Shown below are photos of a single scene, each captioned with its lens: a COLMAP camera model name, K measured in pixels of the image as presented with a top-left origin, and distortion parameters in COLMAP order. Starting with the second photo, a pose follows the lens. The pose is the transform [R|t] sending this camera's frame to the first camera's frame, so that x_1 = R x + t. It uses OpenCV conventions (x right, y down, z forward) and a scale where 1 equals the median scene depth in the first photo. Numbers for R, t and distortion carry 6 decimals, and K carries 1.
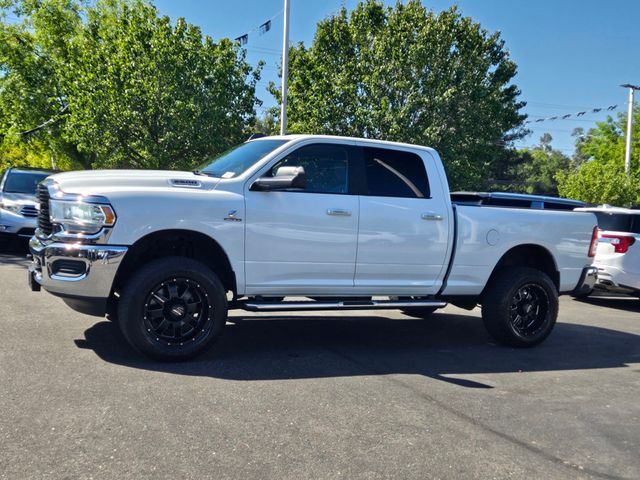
lens RADIAL K [[632.8, 0, 320.0], [0, 632.8, 240.0], [0, 0, 1]] dist [0.121470, -0.188713]
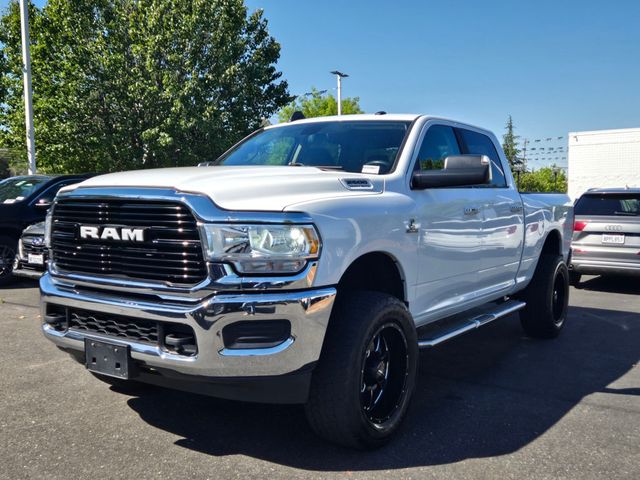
lens RADIAL K [[632.8, 0, 320.0], [0, 632.8, 240.0], [0, 0, 1]] dist [0.121470, -0.188713]
pose [[0.868762, -0.084587, 0.487953, -0.463885], [0.070355, 0.996392, 0.047465, -0.050822], [-0.490208, -0.006906, 0.871578, 0.333877]]
